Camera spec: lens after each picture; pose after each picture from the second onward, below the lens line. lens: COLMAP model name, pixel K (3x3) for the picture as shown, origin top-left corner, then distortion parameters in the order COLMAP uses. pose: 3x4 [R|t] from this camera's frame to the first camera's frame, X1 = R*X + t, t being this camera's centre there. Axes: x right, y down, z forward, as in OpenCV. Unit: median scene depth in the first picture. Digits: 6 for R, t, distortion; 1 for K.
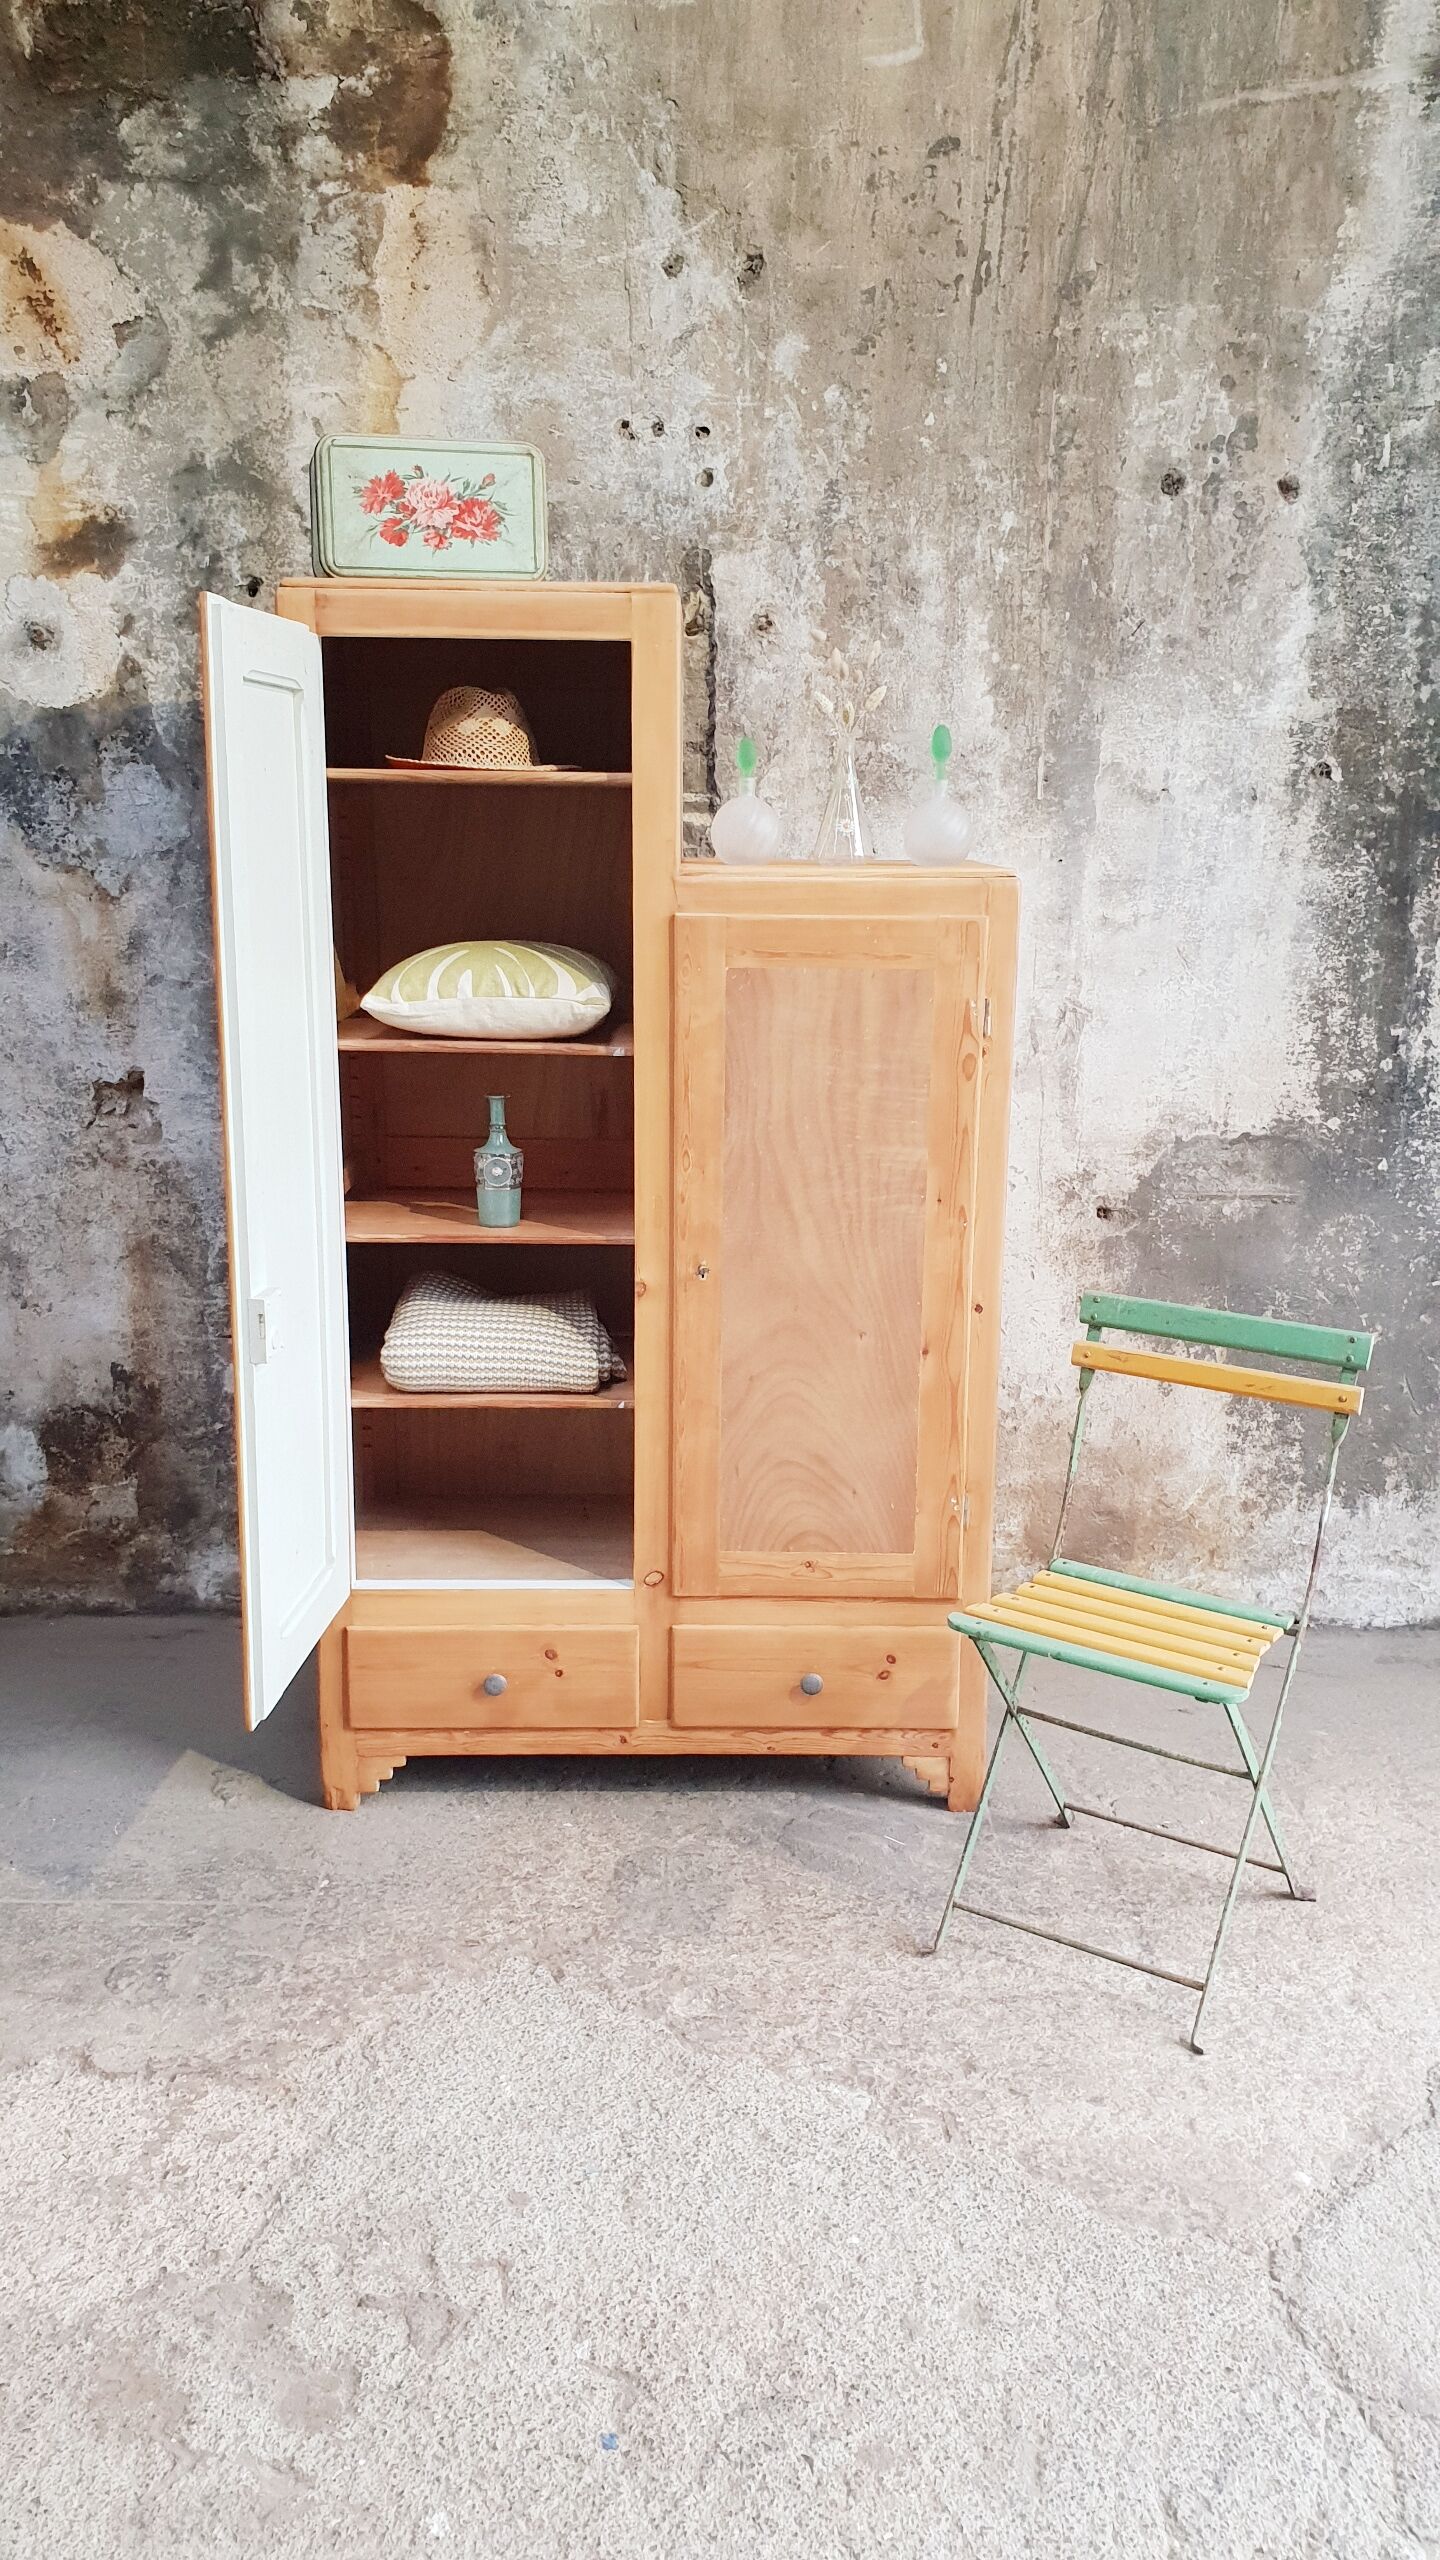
lens RADIAL K [[2017.9, 0, 747.4], [0, 2017.9, 1264.0], [0, 0, 1]] dist [-0.005979, 0.030388]
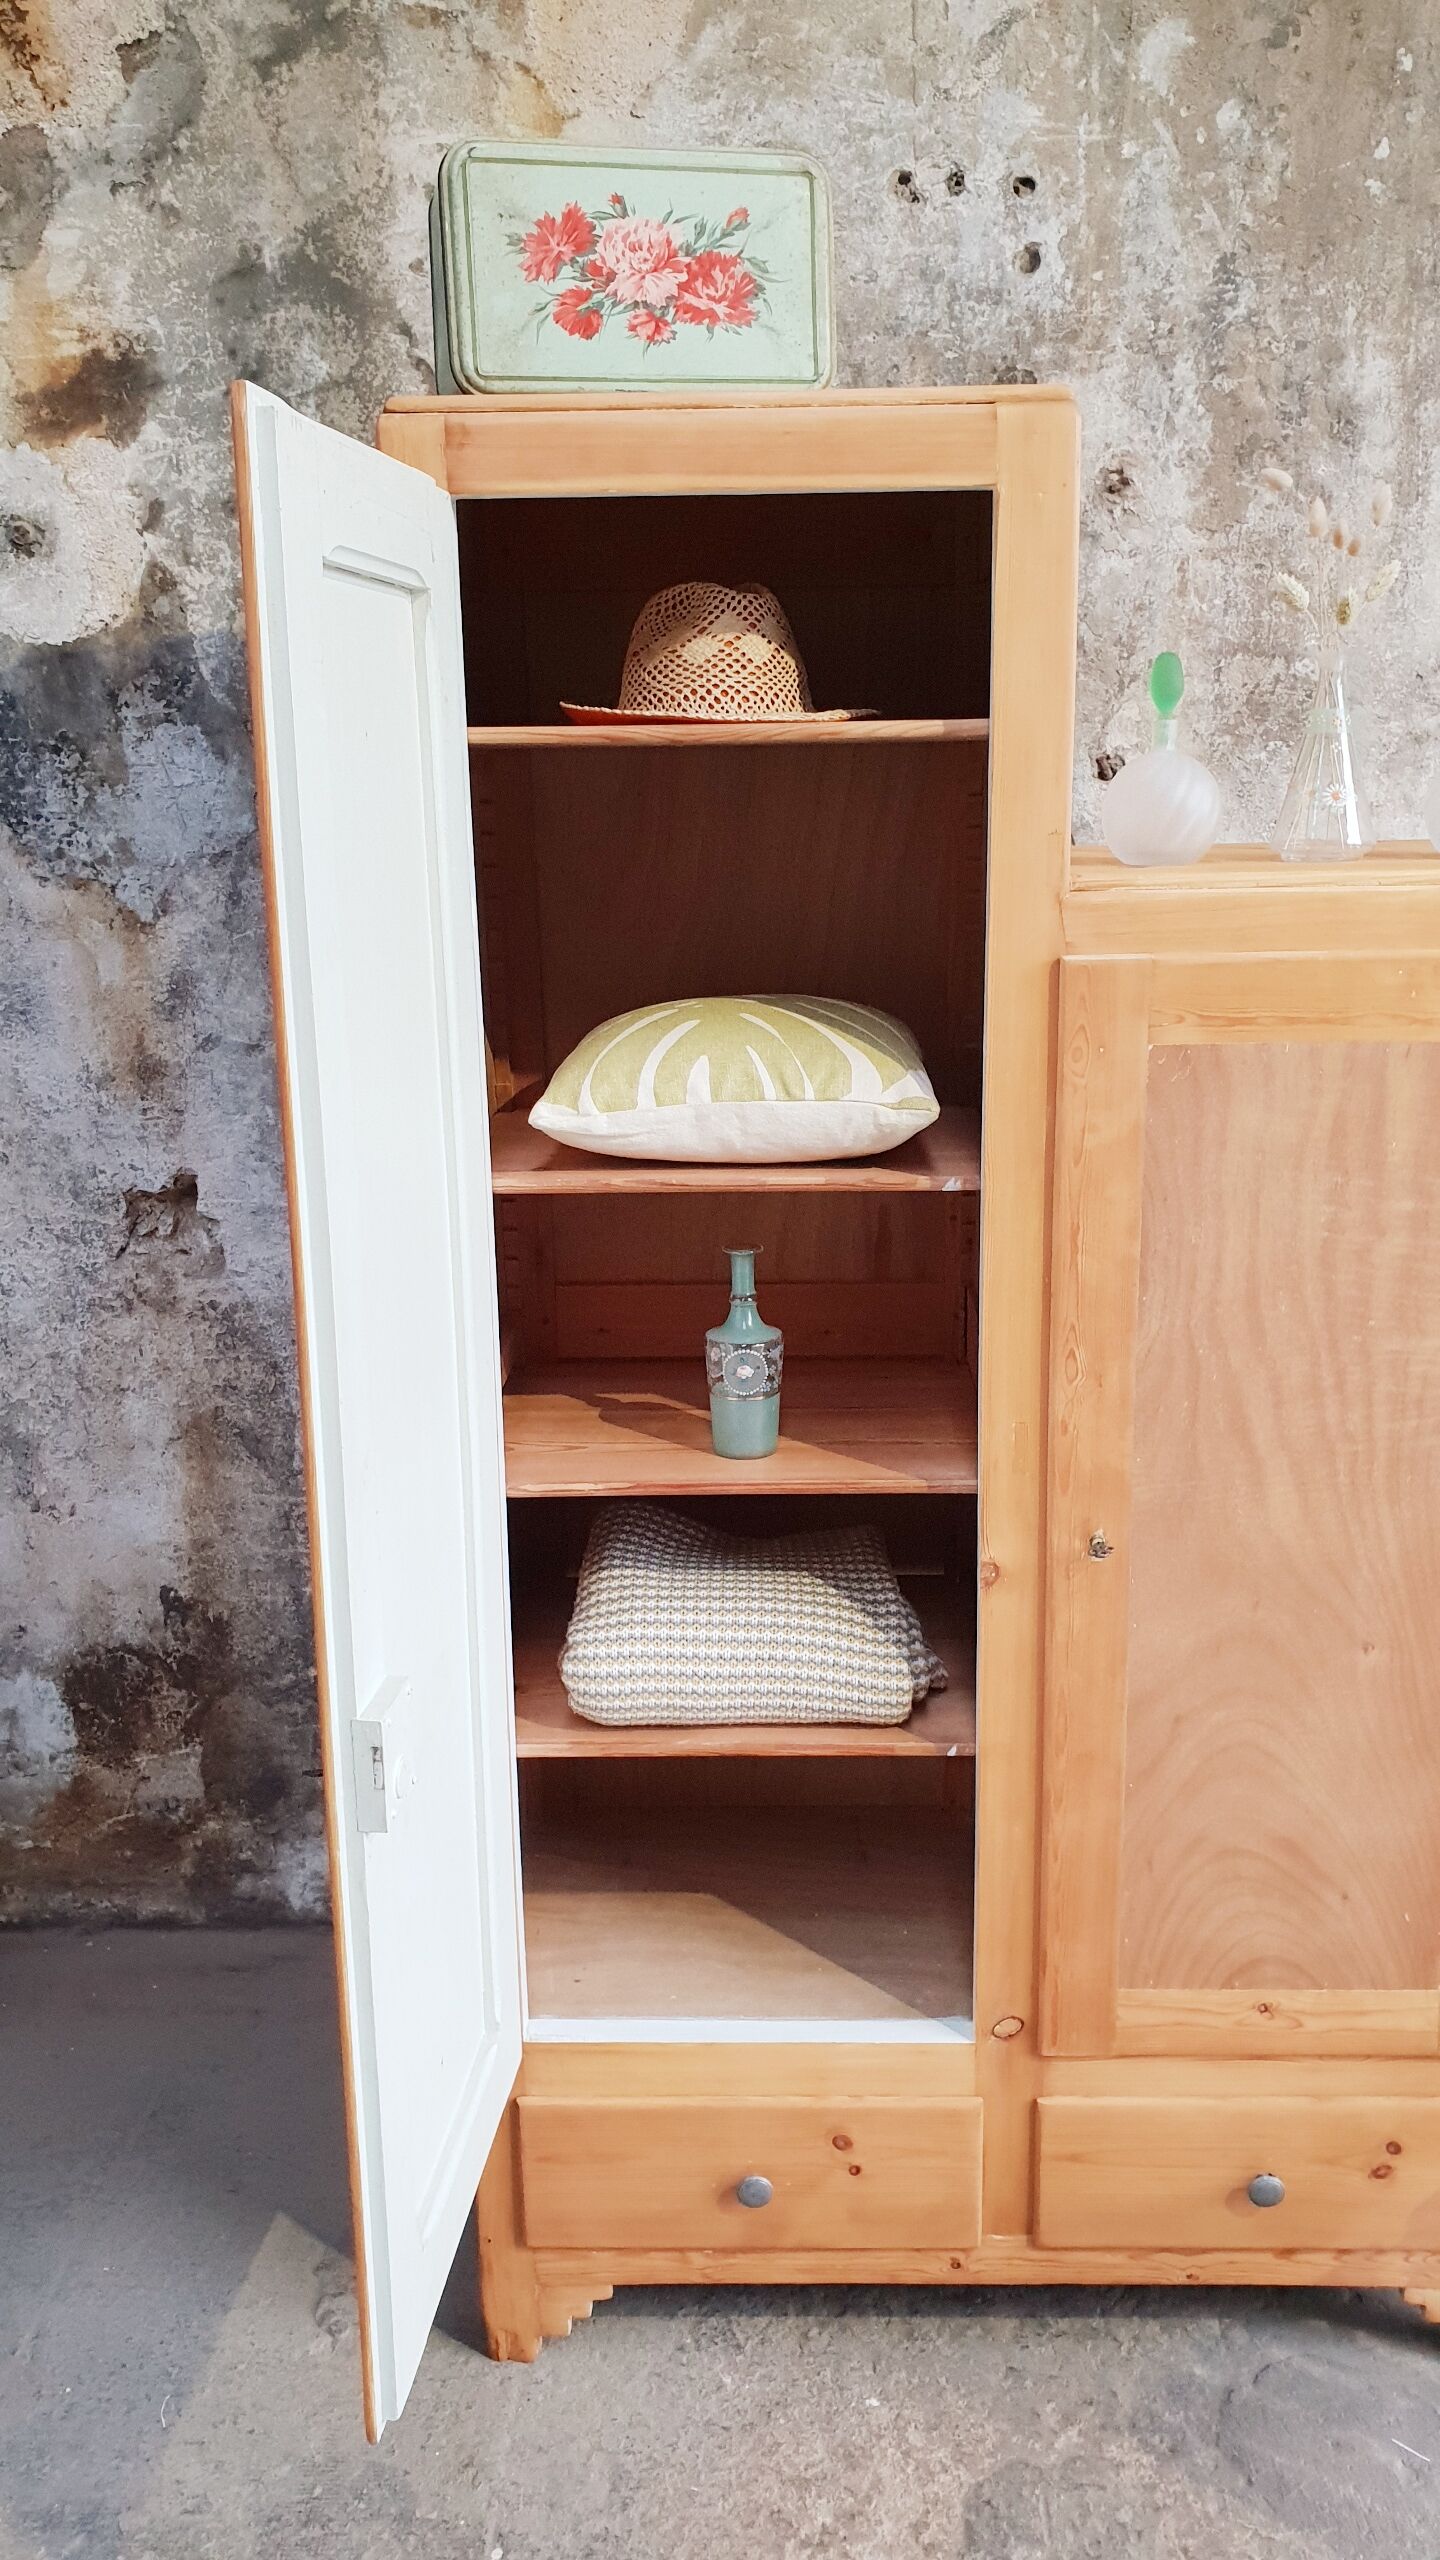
lens RADIAL K [[2017.9, 0, 763.3], [0, 2017.9, 1236.0], [0, 0, 1]] dist [-0.005979, 0.030388]
pose [[0.998975, -0.015858, -0.042385, -0.083380], [0.016513, 0.999749, 0.015147, -0.087209], [0.042134, -0.015832, 0.998987, 0.345064]]
